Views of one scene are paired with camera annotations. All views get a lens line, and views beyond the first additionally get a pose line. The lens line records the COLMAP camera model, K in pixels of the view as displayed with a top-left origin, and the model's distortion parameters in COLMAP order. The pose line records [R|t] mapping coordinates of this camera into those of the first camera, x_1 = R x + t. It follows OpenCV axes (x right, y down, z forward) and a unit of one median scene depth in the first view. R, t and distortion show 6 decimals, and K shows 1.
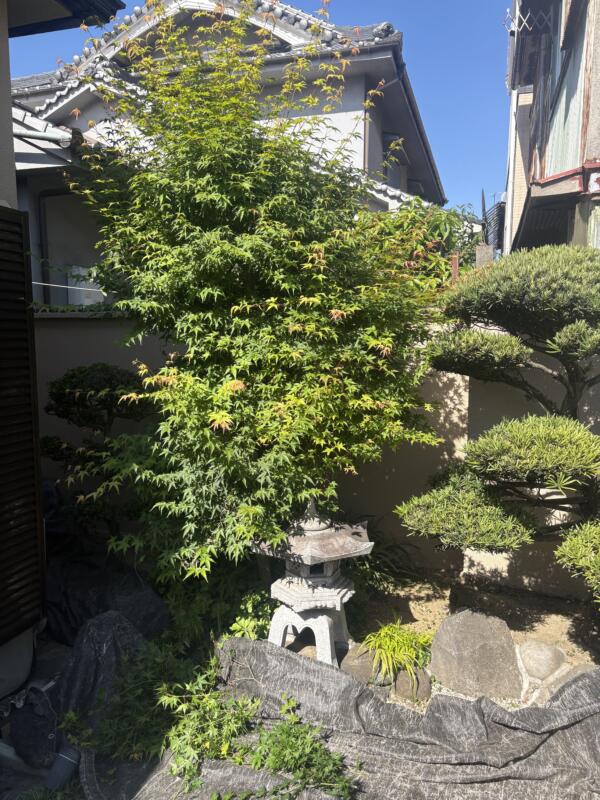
lens RADIAL K [[599.9, 0, 304.0], [0, 599.9, 402.8], [0, 0, 1]] dist [0.038232, -0.036811]
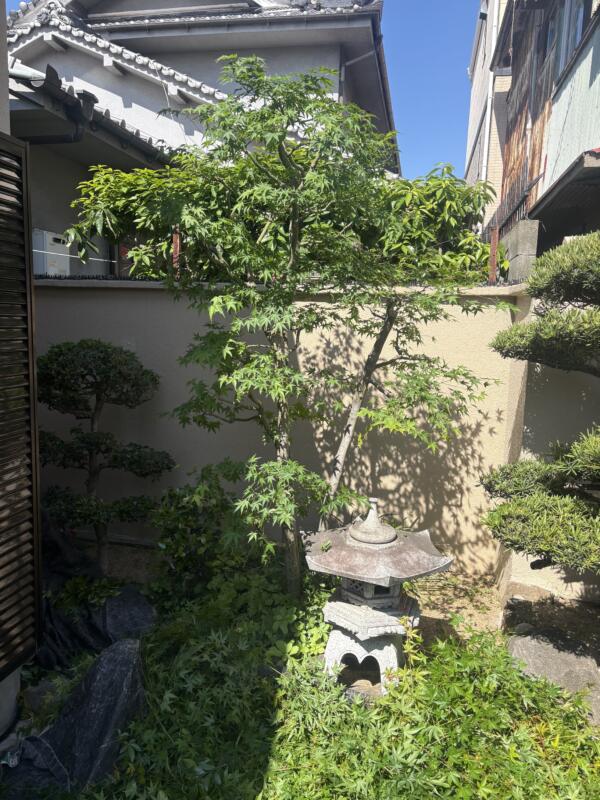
lens RADIAL K [[599.9, 0, 297.1], [0, 599.9, 397.7], [0, 0, 1]] dist [0.038232, -0.036811]
pose [[0.995180, 0.015319, 0.096866, -0.104300], [-0.017011, 0.999716, 0.016662, -0.002078], [-0.096583, -0.018230, 0.995158, 0.098488]]
